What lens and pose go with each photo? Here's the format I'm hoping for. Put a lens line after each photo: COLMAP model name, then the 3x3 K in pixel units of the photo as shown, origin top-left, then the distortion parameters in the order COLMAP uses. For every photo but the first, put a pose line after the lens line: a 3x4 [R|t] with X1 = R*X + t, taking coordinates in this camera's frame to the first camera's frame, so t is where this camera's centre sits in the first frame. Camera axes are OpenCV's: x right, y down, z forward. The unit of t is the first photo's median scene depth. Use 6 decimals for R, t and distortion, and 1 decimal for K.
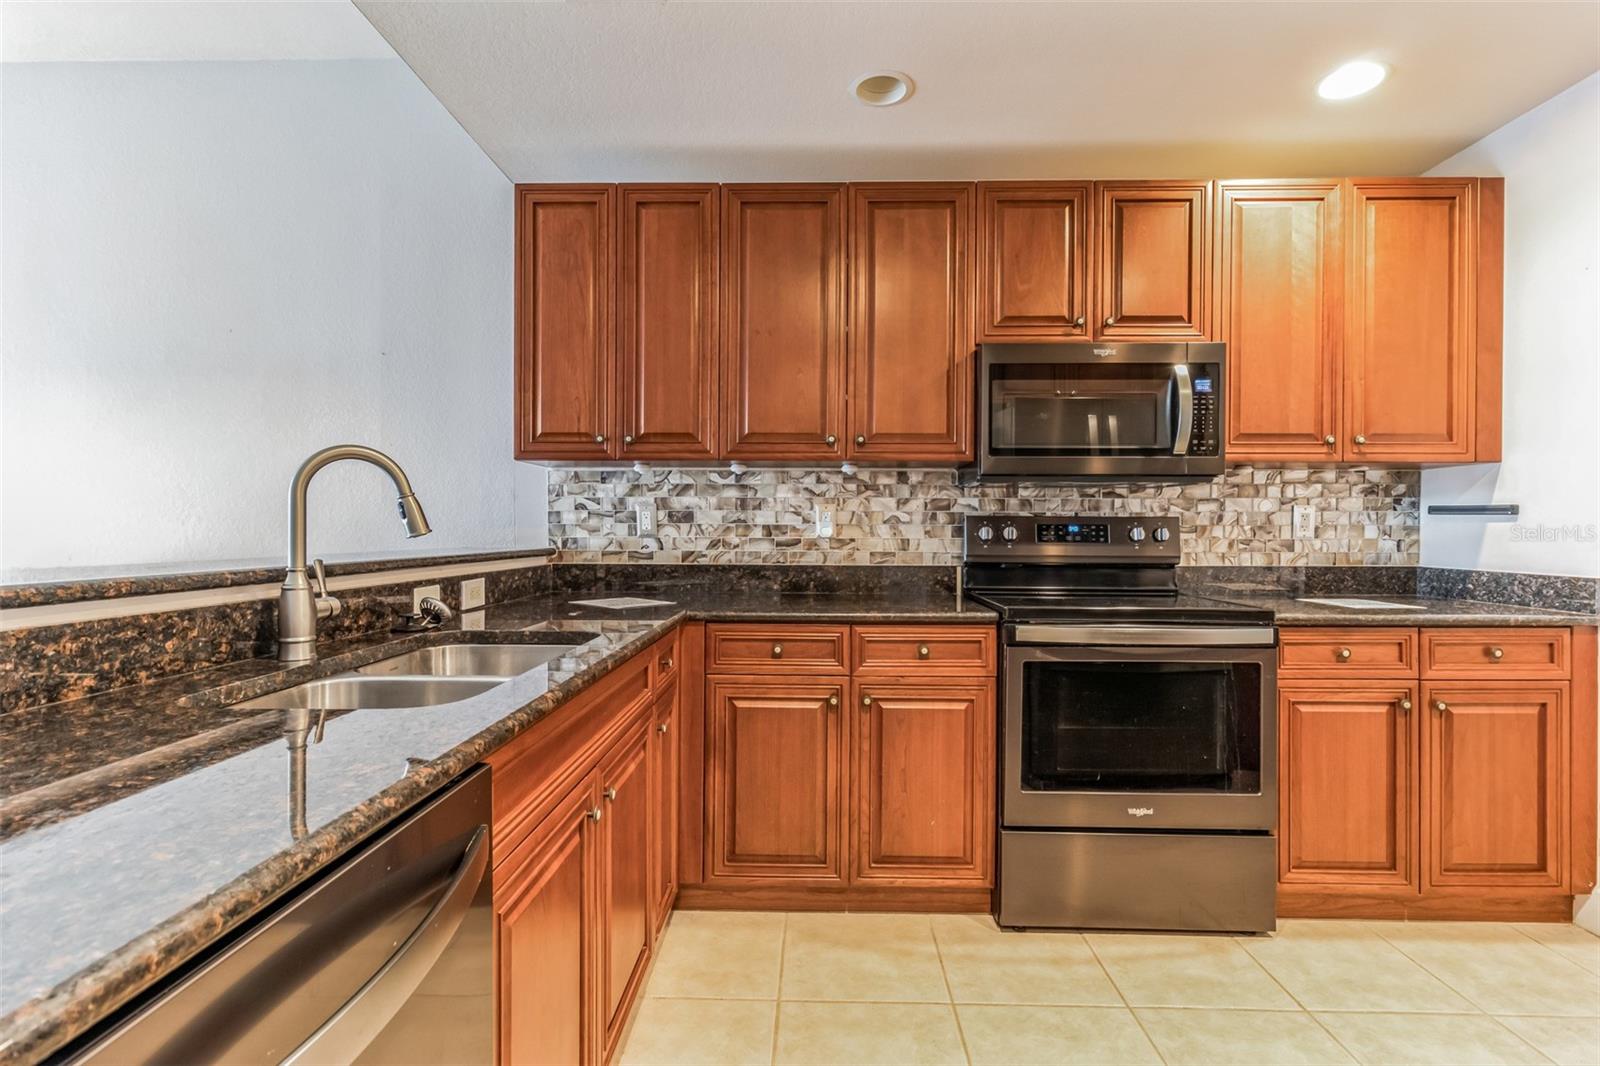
lens RADIAL K [[740.1, 0, 800.3], [0, 740.1, 522.9], [0, 0, 1]] dist [0.002530, 0.000985]
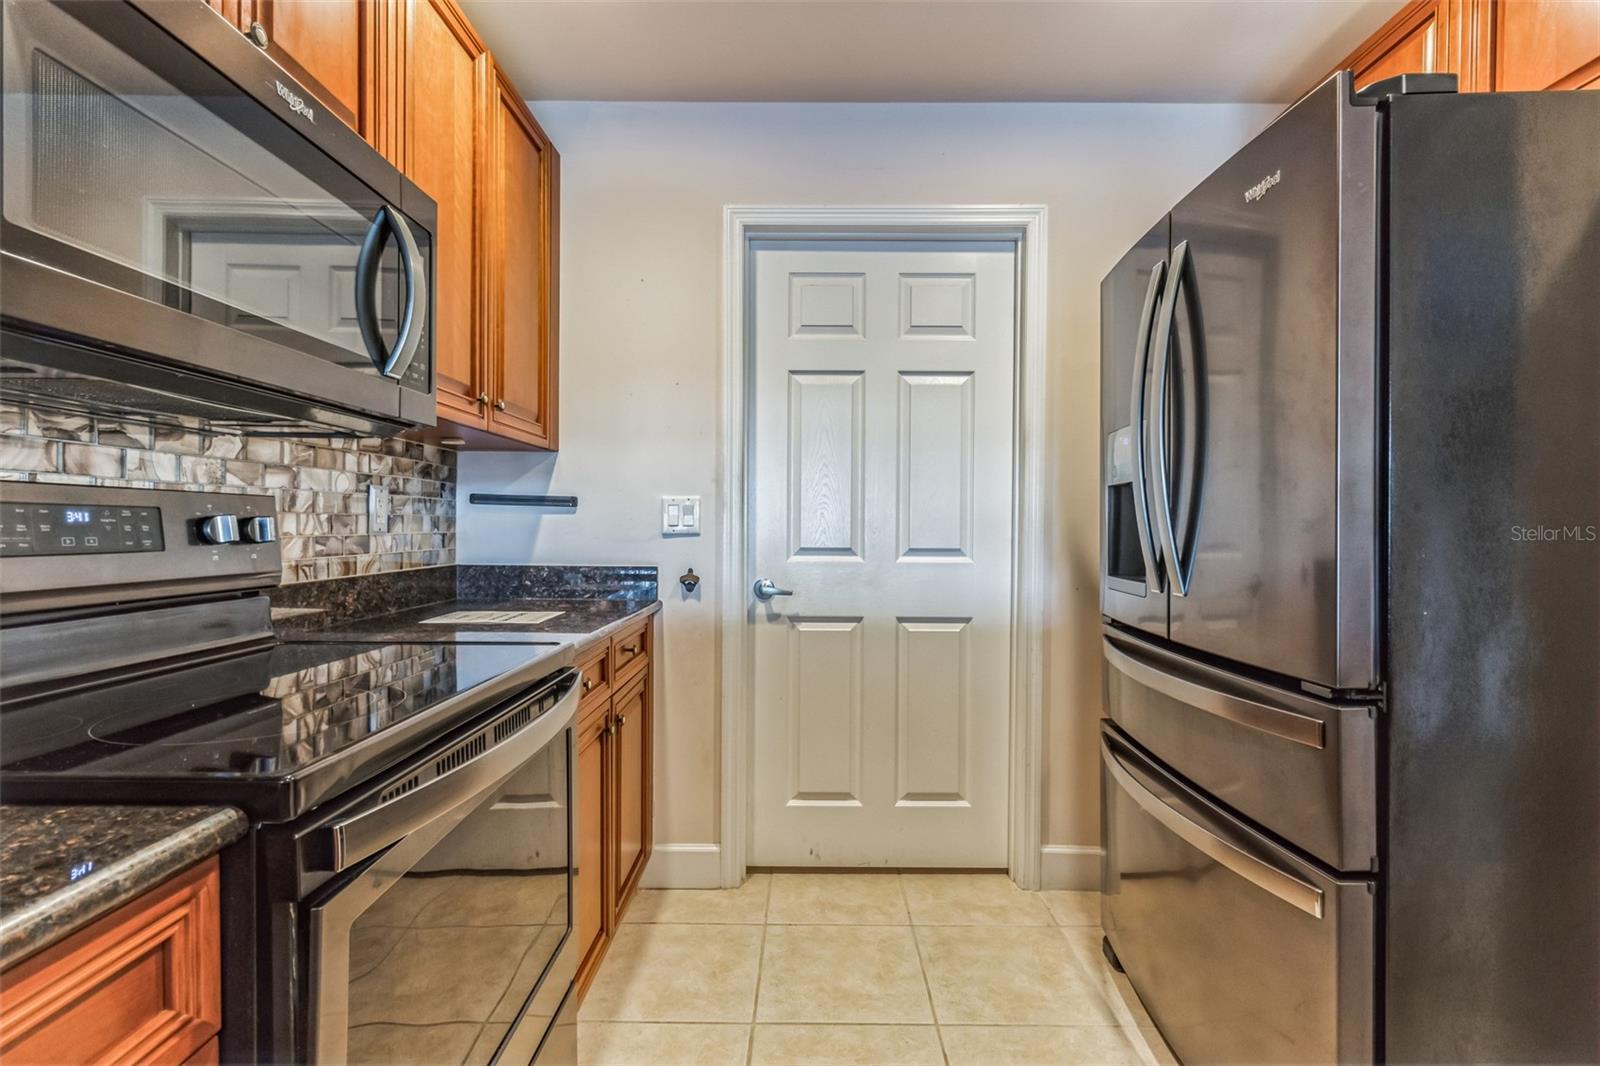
lens RADIAL K [[740.1, 0, 800.3], [0, 740.1, 522.9], [0, 0, 1]] dist [0.002530, 0.000985]
pose [[-0.016966, -0.000624, 0.999856, -0.020355], [-0.014980, 0.999888, 0.000370, 0.005093], [-0.999744, -0.014972, -0.016974, 0.612446]]
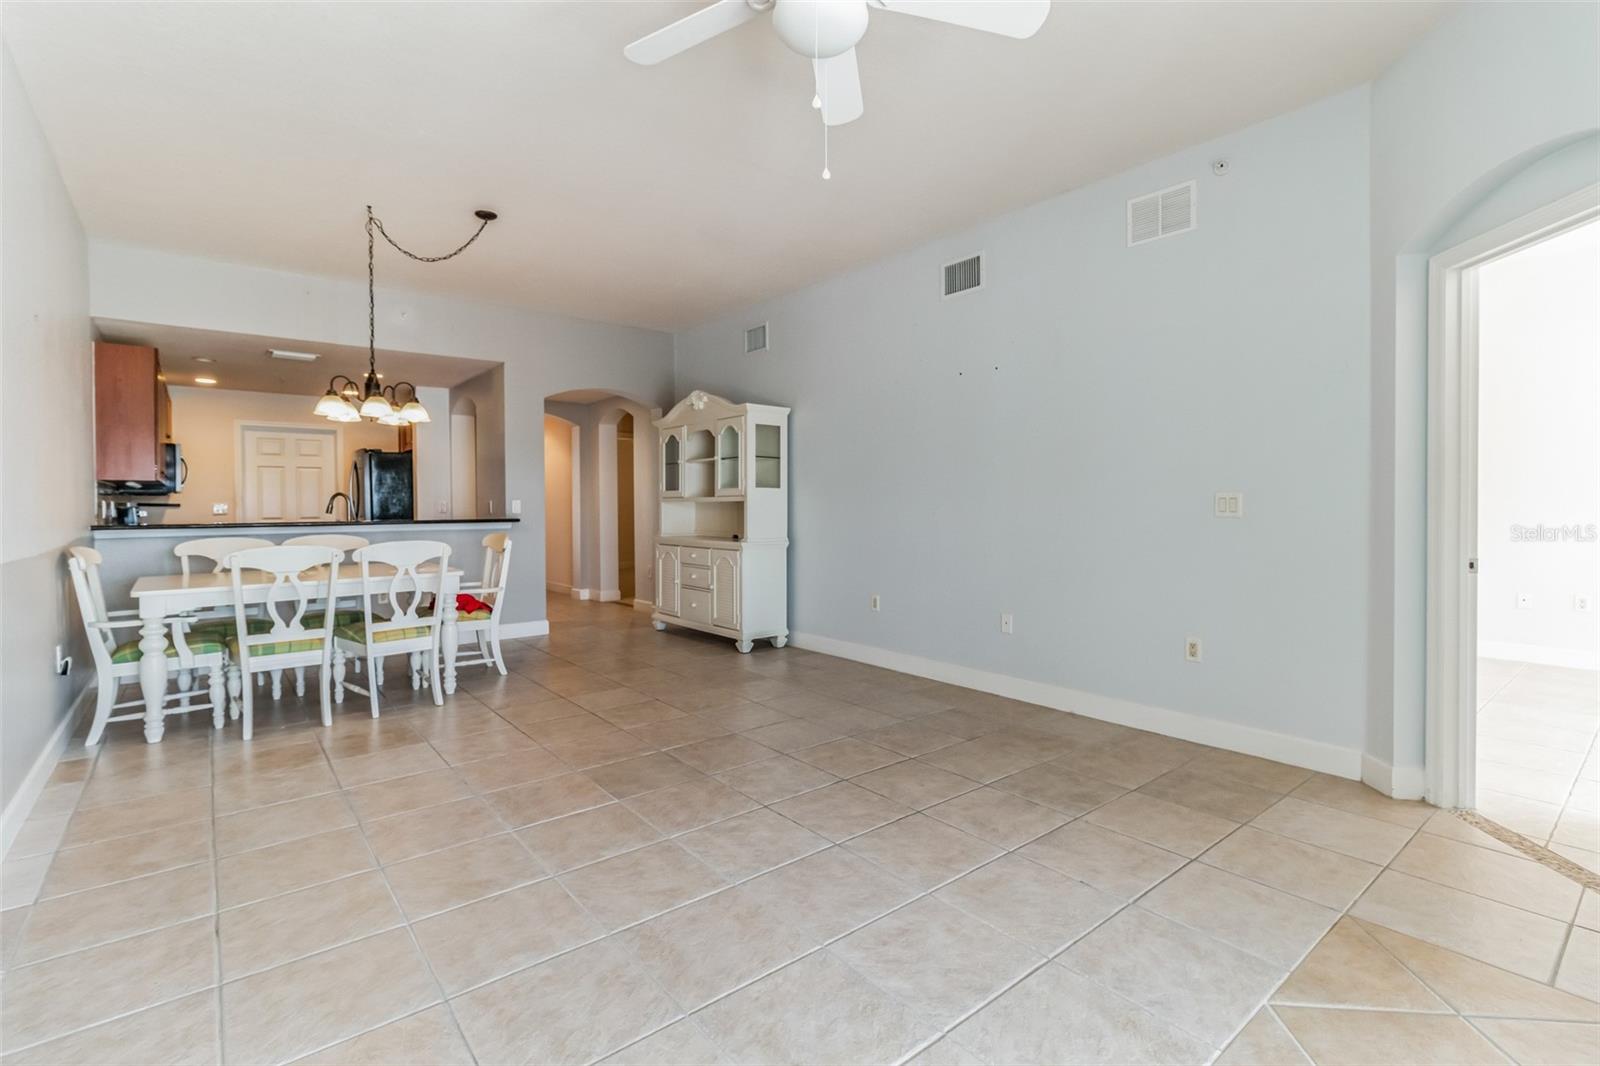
lens RADIAL K [[740.1, 0, 800.3], [0, 740.1, 522.9], [0, 0, 1]] dist [0.002530, 0.000985]
pose [[-0.652015, -0.017668, 0.758000, -2.836755], [-0.001936, 0.999764, 0.021638, -0.013490], [-0.758203, 0.012641, -0.651896, 0.902639]]
